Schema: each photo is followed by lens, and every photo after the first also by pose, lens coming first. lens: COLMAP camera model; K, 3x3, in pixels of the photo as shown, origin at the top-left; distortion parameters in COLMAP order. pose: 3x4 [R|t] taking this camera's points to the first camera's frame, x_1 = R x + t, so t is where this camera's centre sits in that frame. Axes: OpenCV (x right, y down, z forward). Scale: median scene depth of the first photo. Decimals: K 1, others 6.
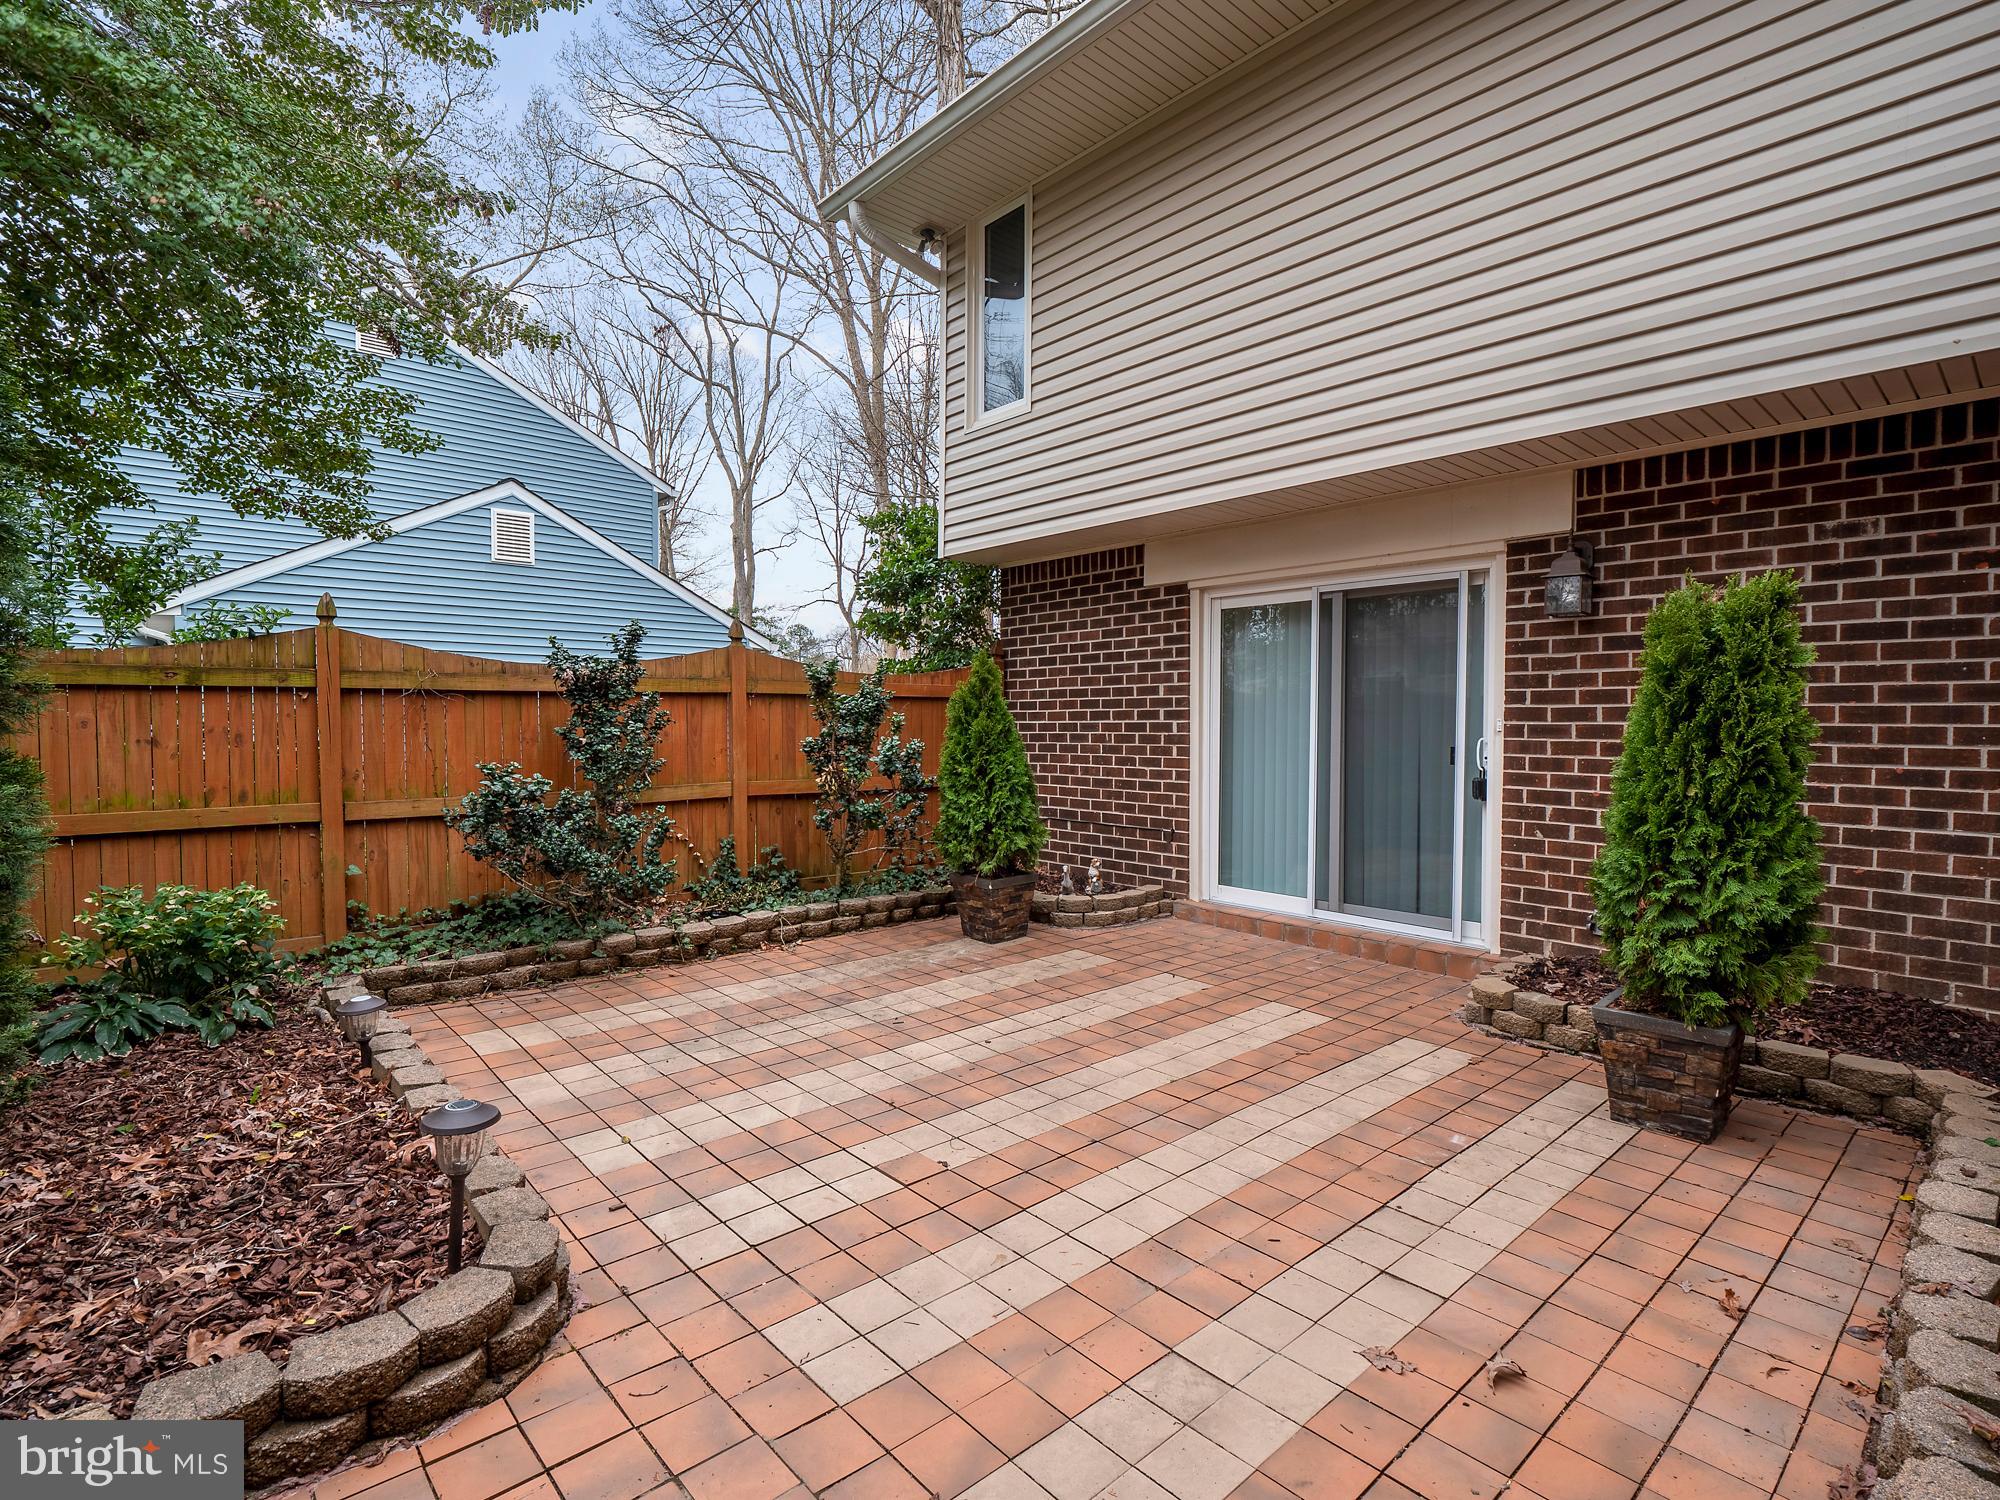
lens RADIAL K [[970.2, 0, 990.6], [0, 970.2, 747.4], [0, 0, 1]] dist [-0.005249, -0.003694]
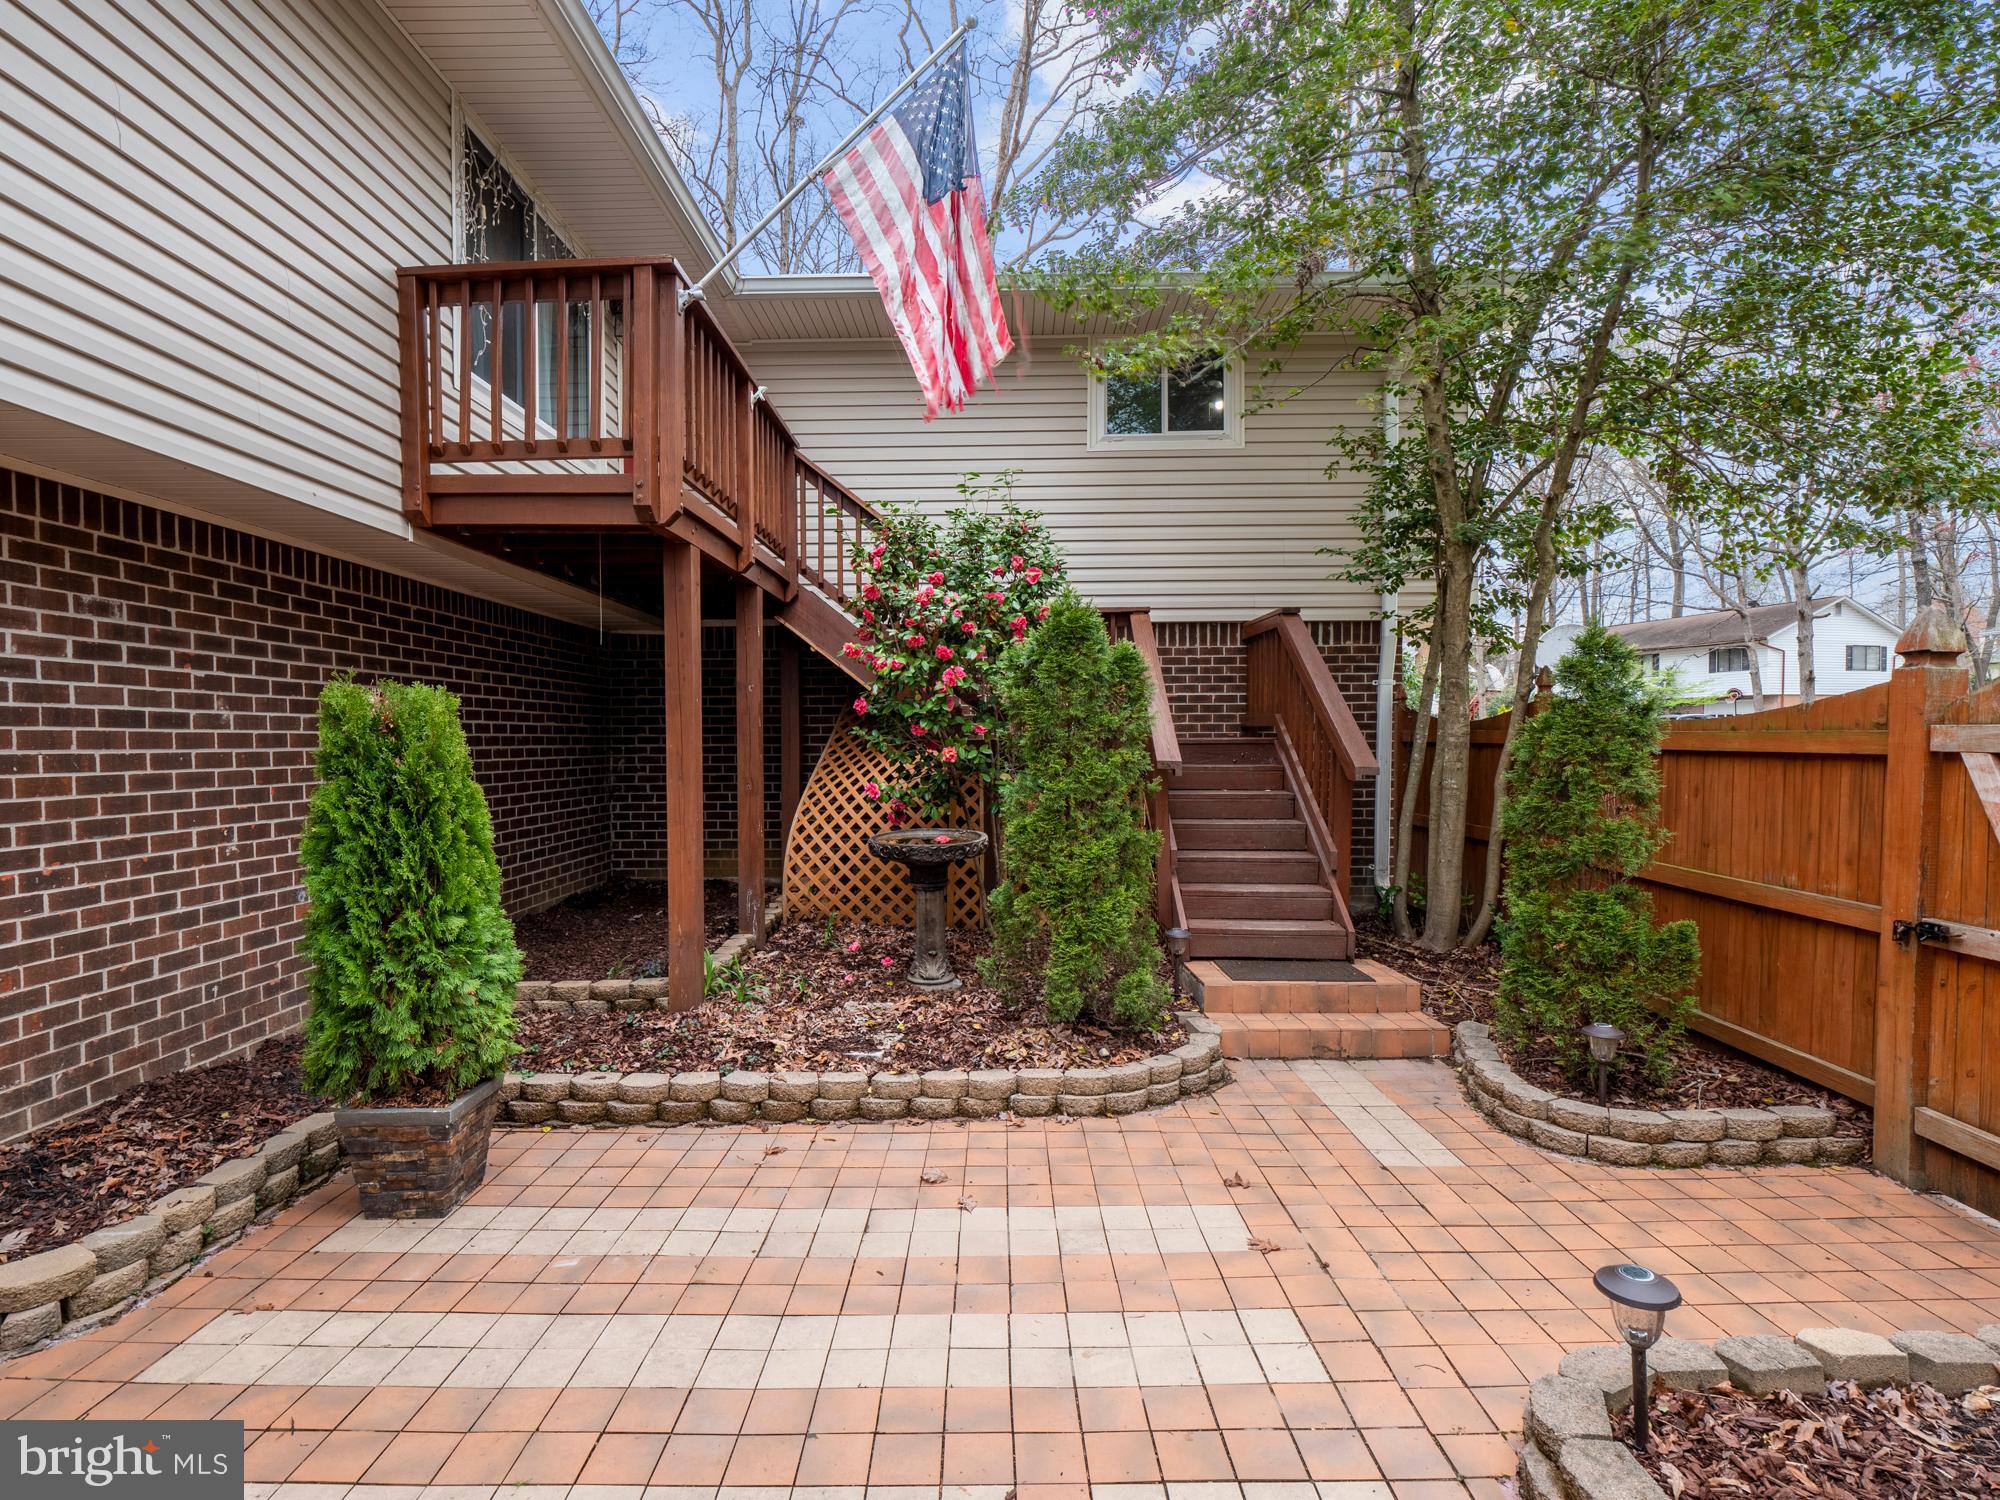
lens RADIAL K [[970.2, 0, 986.5], [0, 970.2, 745.5], [0, 0, 1]] dist [-0.005249, -0.003694]
pose [[-0.749085, -0.003178, 0.662467, -0.446952], [0.017302, 0.999554, 0.024360, -0.121575], [-0.662248, 0.029710, -0.748695, 1.365859]]
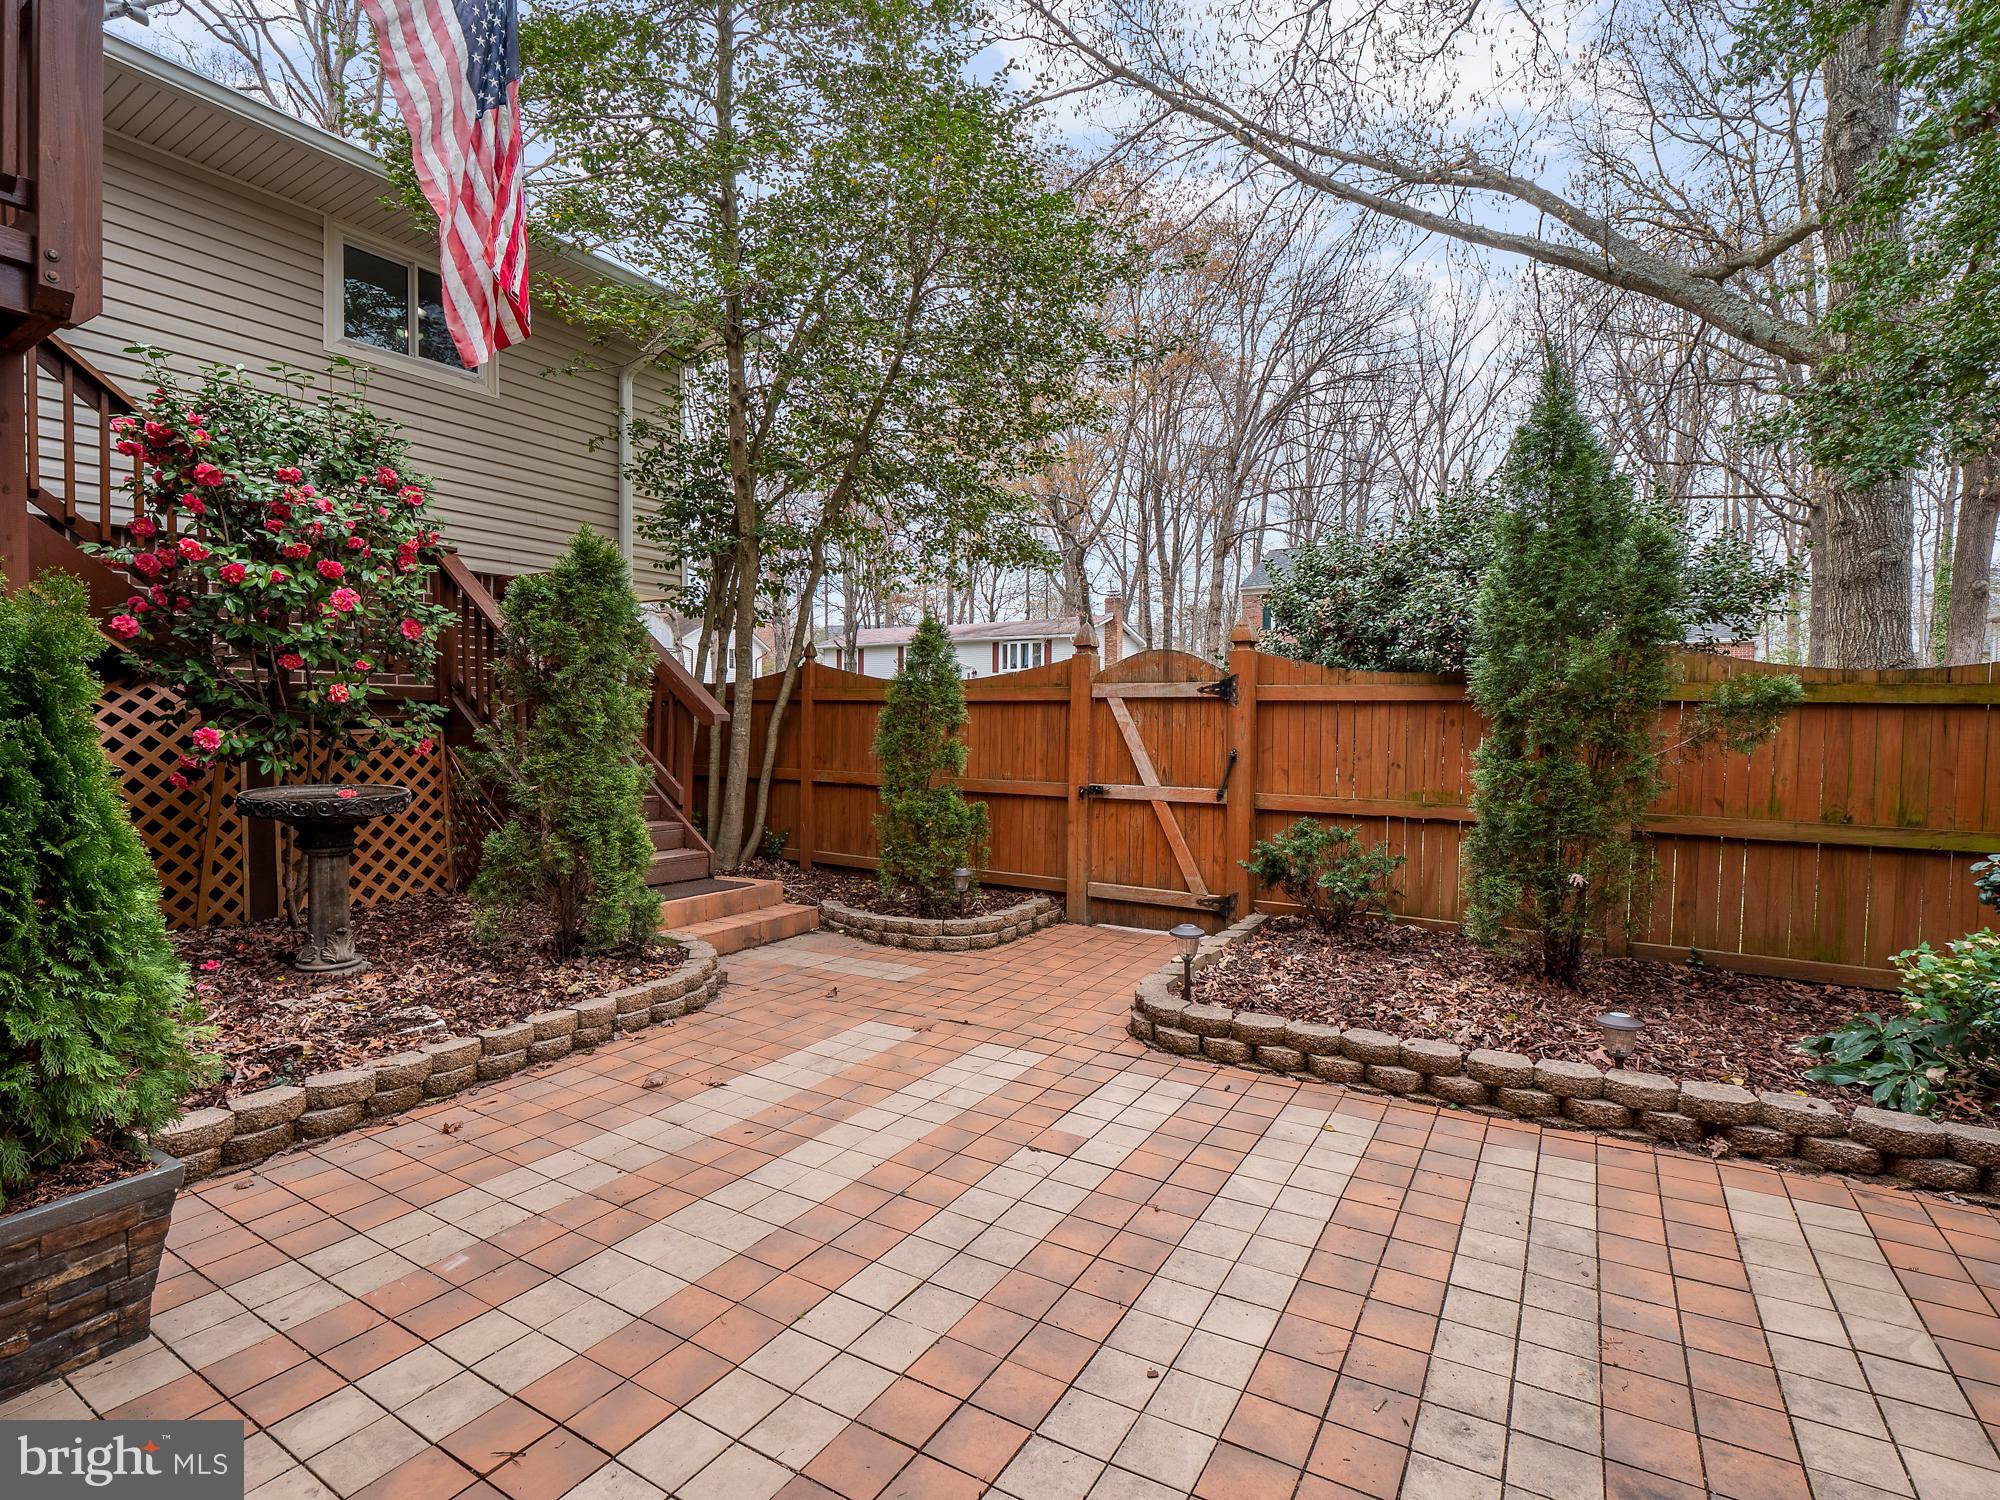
lens RADIAL K [[970.2, 0, 985.1], [0, 970.2, 756.7], [0, 0, 1]] dist [-0.005249, -0.003694]
pose [[-0.956312, 0.004566, -0.292311, 0.286201], [-0.012584, 0.998308, 0.056764, -0.061744], [0.292076, 0.057963, -0.954637, 1.788767]]
